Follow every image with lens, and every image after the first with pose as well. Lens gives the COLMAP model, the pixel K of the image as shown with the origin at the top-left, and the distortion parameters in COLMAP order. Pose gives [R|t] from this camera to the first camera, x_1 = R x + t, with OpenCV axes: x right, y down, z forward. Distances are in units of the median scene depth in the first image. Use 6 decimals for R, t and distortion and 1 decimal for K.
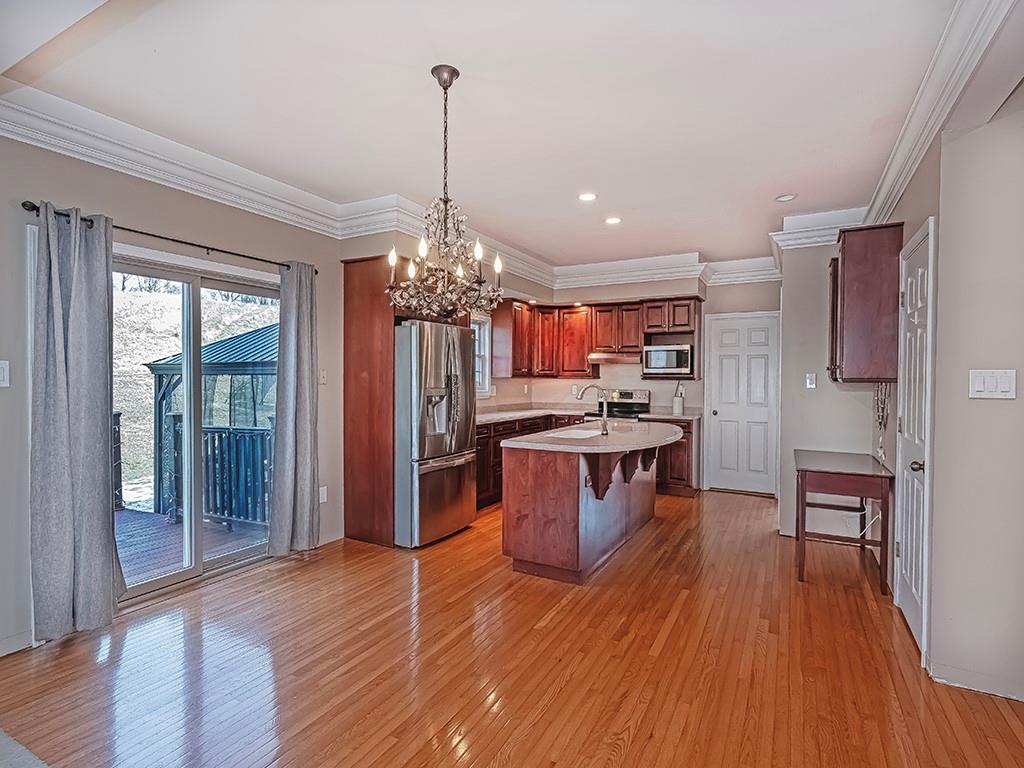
lens RADIAL K [[512.1, 0, 512.5], [0, 512.1, 386.1], [0, 0, 1]] dist [-0.001869, -0.000579]
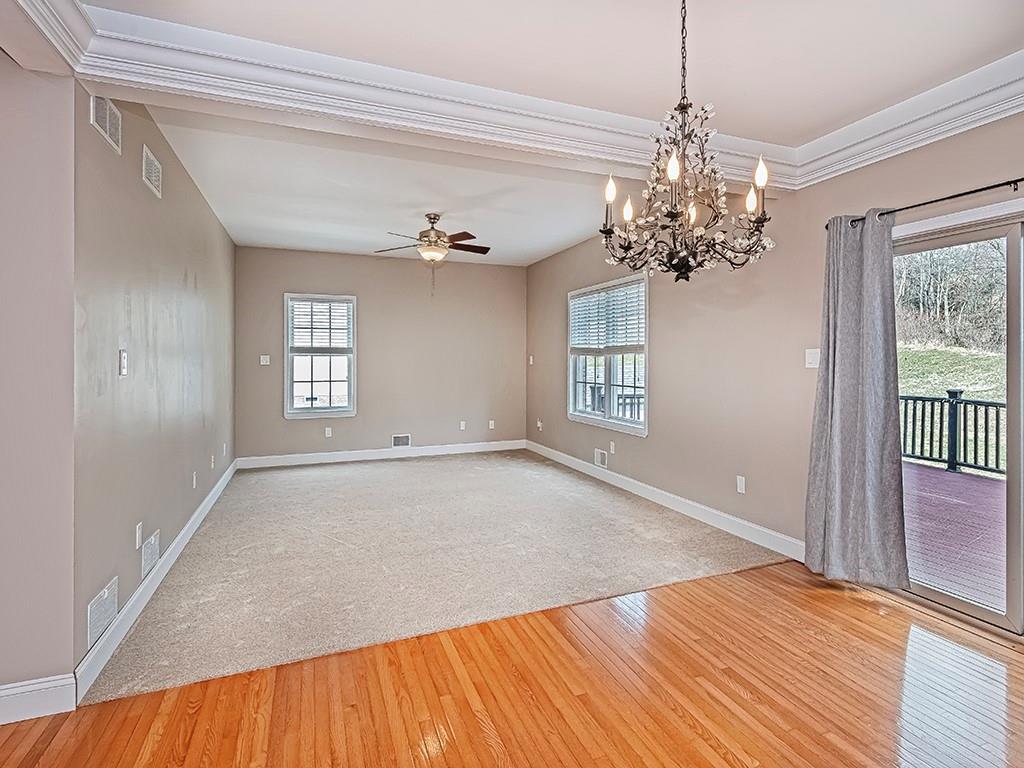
lens RADIAL K [[512.1, 0, 517.9], [0, 512.1, 356.5], [0, 0, 1]] dist [-0.001869, -0.000579]
pose [[-0.638504, -0.003307, -0.769611, 0.322214], [-0.009736, 0.999945, 0.003781, -0.015466], [0.769557, 0.009907, -0.638502, 0.734114]]
